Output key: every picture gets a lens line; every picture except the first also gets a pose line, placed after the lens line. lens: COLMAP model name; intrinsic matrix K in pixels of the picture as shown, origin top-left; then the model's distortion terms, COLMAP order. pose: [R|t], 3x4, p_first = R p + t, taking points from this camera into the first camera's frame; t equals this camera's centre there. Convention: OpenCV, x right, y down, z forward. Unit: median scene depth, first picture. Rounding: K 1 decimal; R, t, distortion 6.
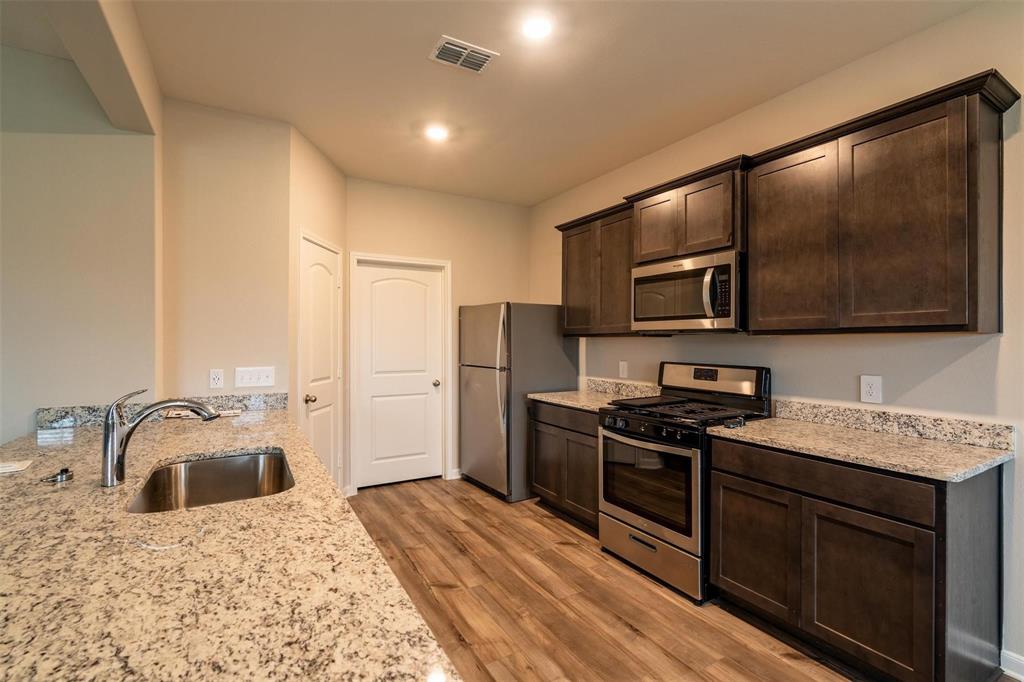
lens RADIAL K [[467.3, 0, 516.8], [0, 467.3, 340.4], [0, 0, 1]] dist [-0.001970, 0.002256]
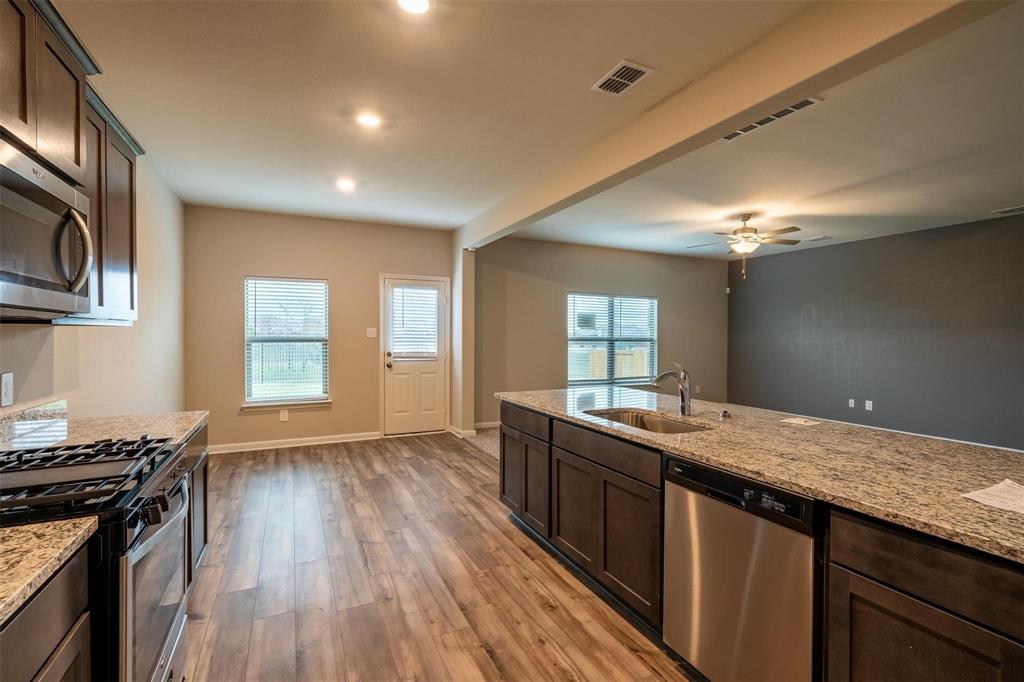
lens RADIAL K [[467.3, 0, 519.7], [0, 467.3, 338.7], [0, 0, 1]] dist [-0.001970, 0.002256]
pose [[-0.996805, -0.006382, 0.079616, -0.203878], [-0.005818, 0.999956, 0.007310, 0.002346], [-0.079659, 0.006824, -0.996799, 1.580941]]
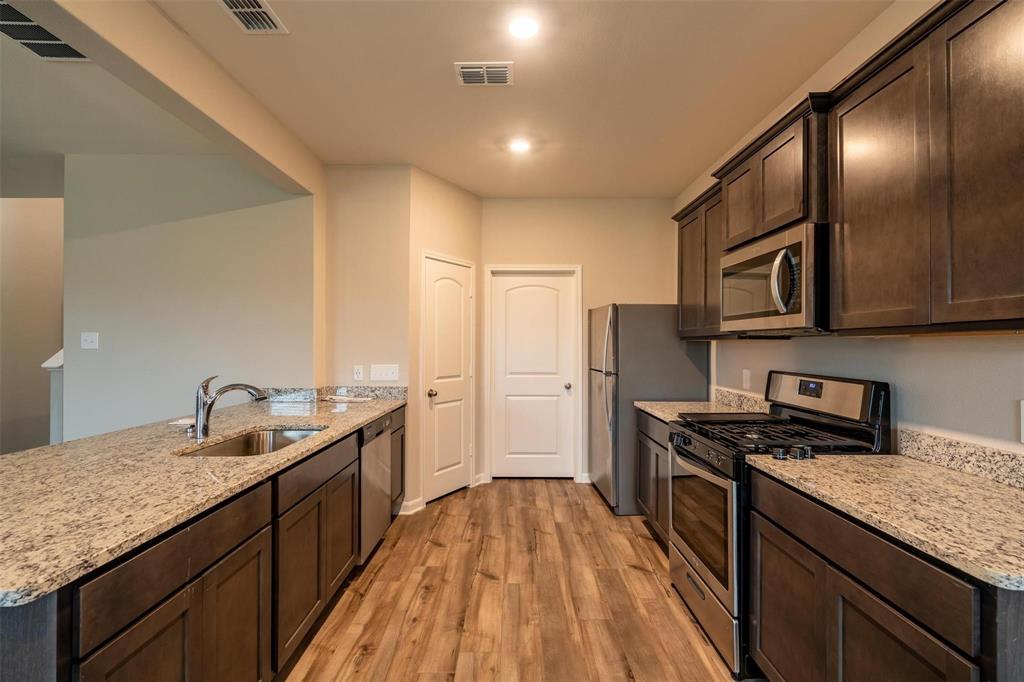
lens RADIAL K [[467.3, 0, 513.0], [0, 467.3, 340.9], [0, 0, 1]] dist [-0.001970, 0.002256]
pose [[0.859140, -0.002770, -0.511734, 0.434287], [-0.000583, 0.999979, -0.006393, 0.001111], [0.511741, 0.005791, 0.859120, 0.116706]]
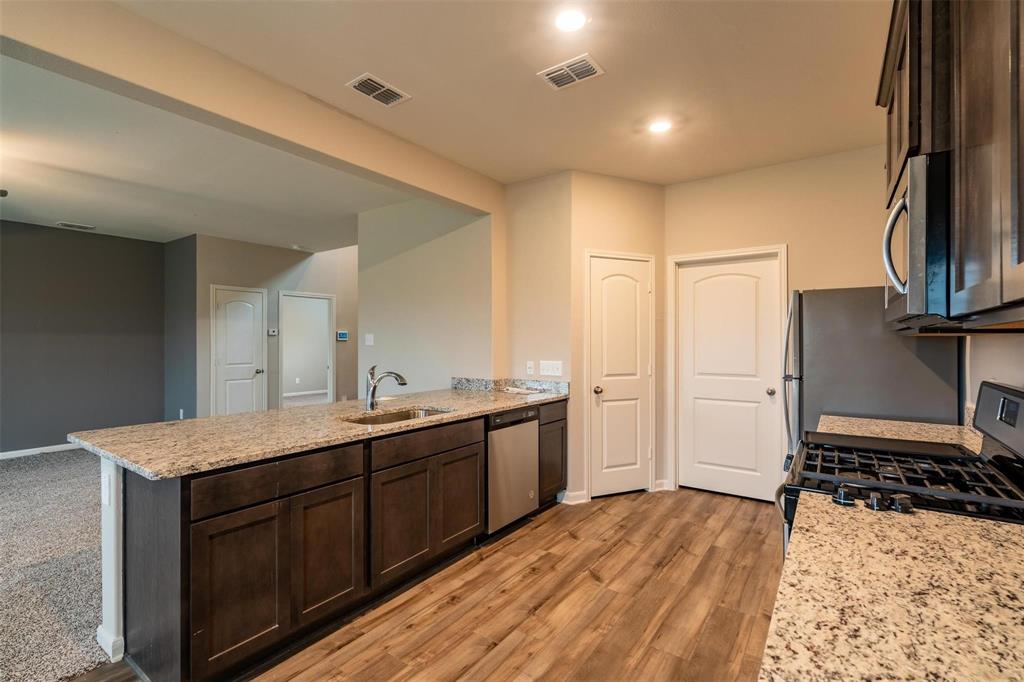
lens RADIAL K [[467.3, 0, 512.9], [0, 467.3, 340.0], [0, 0, 1]] dist [-0.001970, 0.002256]
pose [[0.409094, -0.004870, -0.912479, 0.723293], [0.000900, 0.999987, -0.004934, 0.003388], [0.912492, 0.001197, 0.409093, 0.402875]]
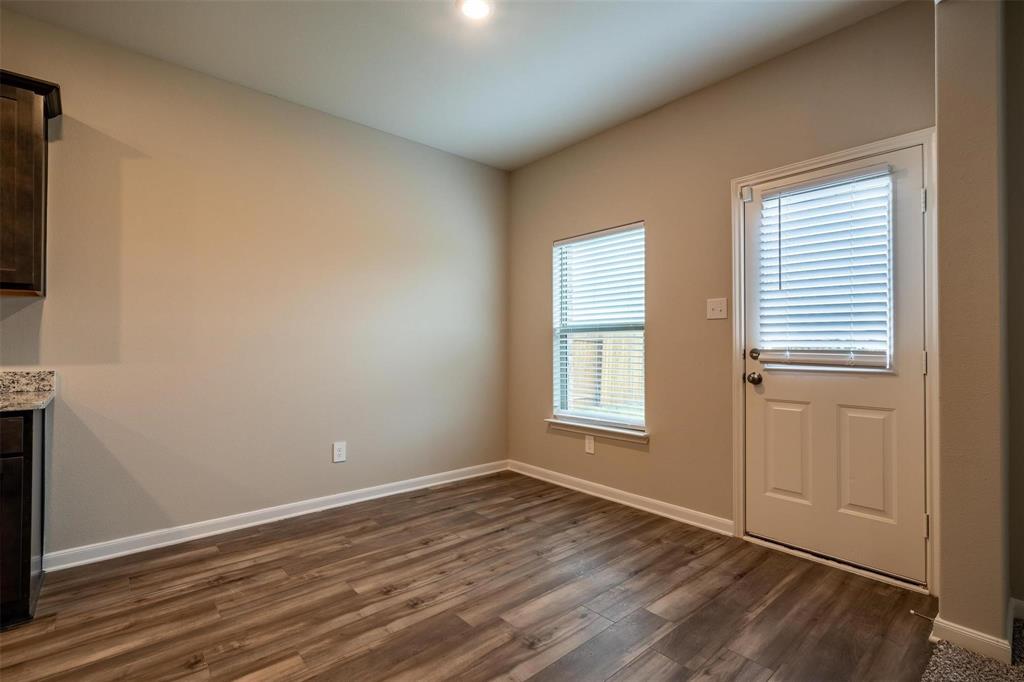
lens RADIAL K [[467.3, 0, 516.4], [0, 467.3, 342.7], [0, 0, 1]] dist [-0.001970, 0.002256]
pose [[-0.182573, 0.009622, 0.983145, -0.296379], [-0.000360, 0.999951, -0.009853, 0.086111], [-0.983192, -0.002152, -0.182561, 0.003373]]
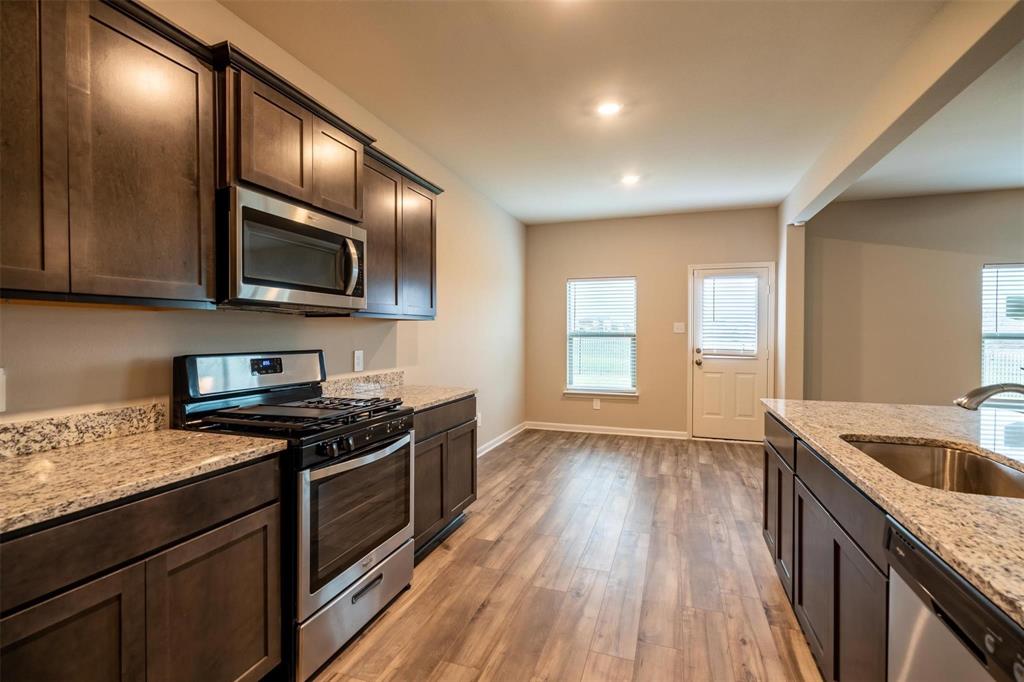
lens RADIAL K [[467.3, 0, 520.1], [0, 467.3, 337.1], [0, 0, 1]] dist [-0.001970, 0.002256]
pose [[-0.653906, -0.010089, 0.756508, -0.475720], [-0.004901, 0.999947, 0.009099, 0.021633], [-0.756560, 0.002242, -0.653921, 1.357874]]
